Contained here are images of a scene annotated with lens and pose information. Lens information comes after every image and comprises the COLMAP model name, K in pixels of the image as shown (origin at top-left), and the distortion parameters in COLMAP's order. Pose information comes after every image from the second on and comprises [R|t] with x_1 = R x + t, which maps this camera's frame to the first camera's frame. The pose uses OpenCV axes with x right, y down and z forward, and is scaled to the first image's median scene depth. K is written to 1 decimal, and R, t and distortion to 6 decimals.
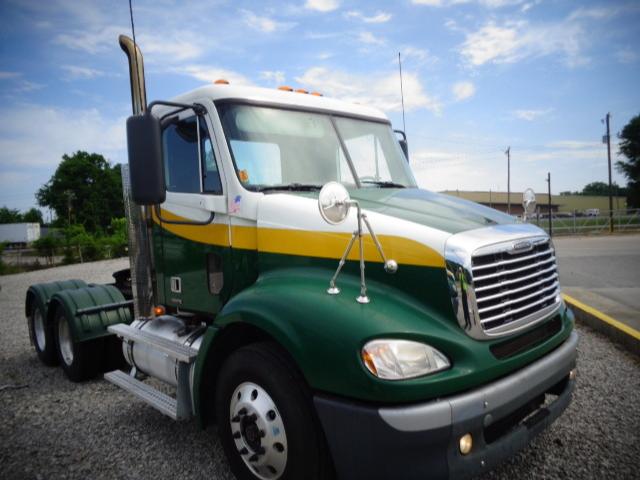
lens RADIAL K [[486.3, 0, 320.0], [0, 486.3, 240.0], [0, 0, 1]] dist [0.001713, -0.005419]
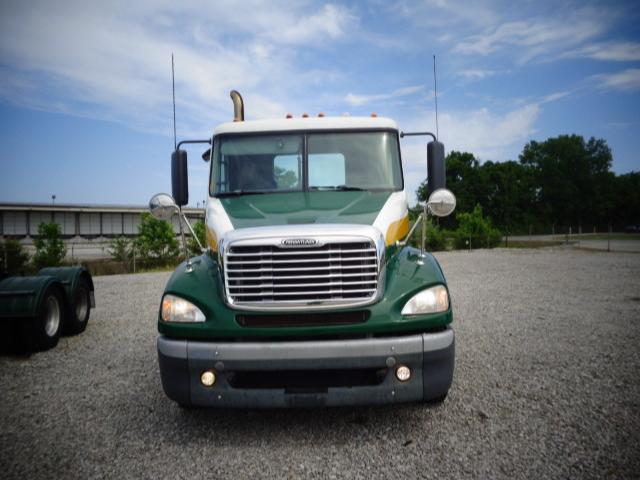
lens RADIAL K [[486.3, 0, 320.0], [0, 486.3, 240.0], [0, 0, 1]] dist [0.001713, -0.005419]
pose [[0.724787, 0.051470, -0.687047, 0.099479], [-0.044704, 0.998618, 0.027652, -0.002196], [0.687521, 0.010672, 0.726086, 0.013513]]
